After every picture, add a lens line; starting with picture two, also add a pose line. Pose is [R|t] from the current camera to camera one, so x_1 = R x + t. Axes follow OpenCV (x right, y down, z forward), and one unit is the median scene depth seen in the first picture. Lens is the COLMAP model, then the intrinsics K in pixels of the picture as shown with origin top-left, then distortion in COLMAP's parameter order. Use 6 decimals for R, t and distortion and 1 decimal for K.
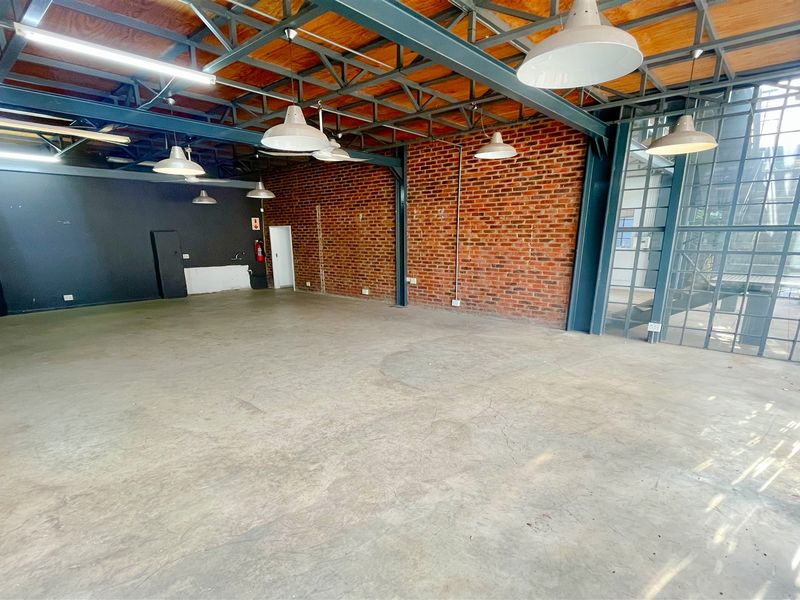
lens RADIAL K [[319.5, 0, 400.0], [0, 319.5, 300.0], [0, 0, 1]] dist [0.001264, 0.000148]
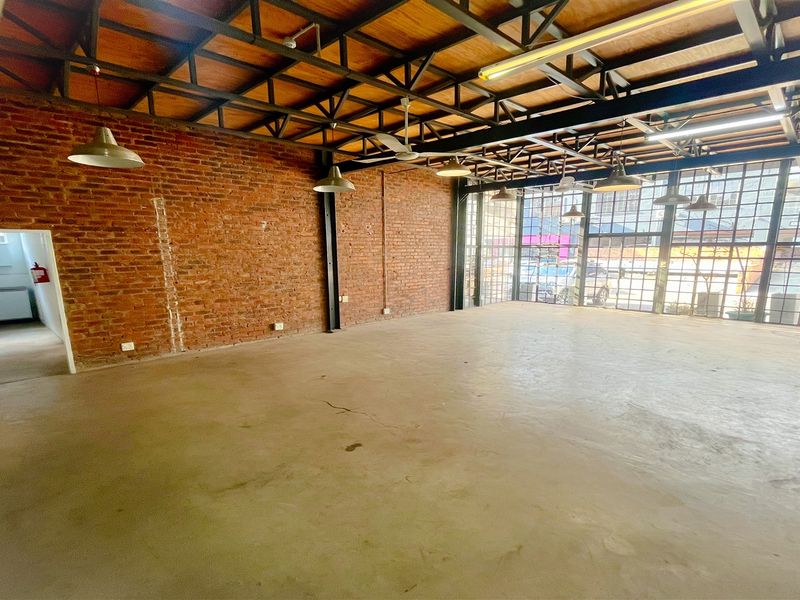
lens RADIAL K [[319.5, 0, 400.0], [0, 319.5, 300.0], [0, 0, 1]] dist [0.001264, 0.000148]
pose [[0.347071, -0.148883, 0.925946, -0.646324], [0.193329, 0.977471, 0.084703, -0.089106], [-0.917696, 0.149615, 0.368035, 0.440543]]
